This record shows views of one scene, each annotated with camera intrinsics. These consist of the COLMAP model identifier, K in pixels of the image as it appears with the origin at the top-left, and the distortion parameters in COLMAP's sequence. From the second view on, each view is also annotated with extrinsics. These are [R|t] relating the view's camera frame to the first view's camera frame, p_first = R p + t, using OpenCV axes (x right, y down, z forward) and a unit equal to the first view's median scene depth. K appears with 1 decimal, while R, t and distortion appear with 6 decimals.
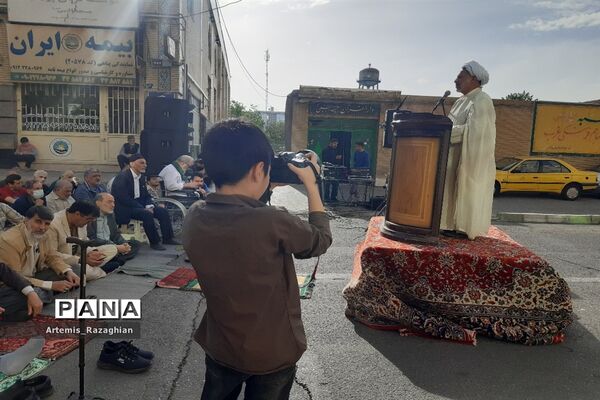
lens RADIAL K [[461.2, 0, 300.0], [0, 461.2, 200.0], [0, 0, 1]] dist [-0.033966, -0.003113]
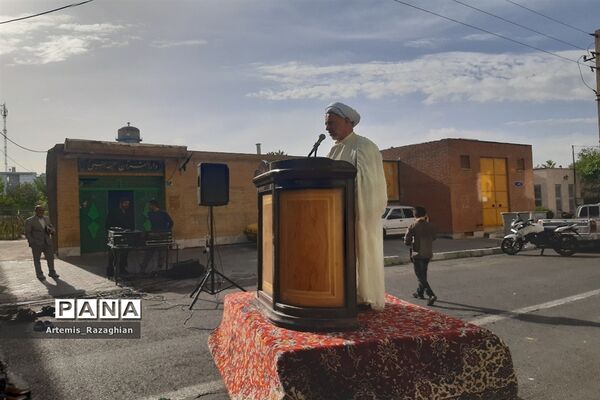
lens RADIAL K [[461.2, 0, 300.0], [0, 461.2, 200.0], [0, 0, 1]] dist [-0.033966, -0.003113]
pose [[0.876882, -0.043129, 0.478767, -0.149010], [0.102303, 0.989894, -0.098200, -0.051025], [-0.469693, 0.135090, 0.872433, 0.391292]]
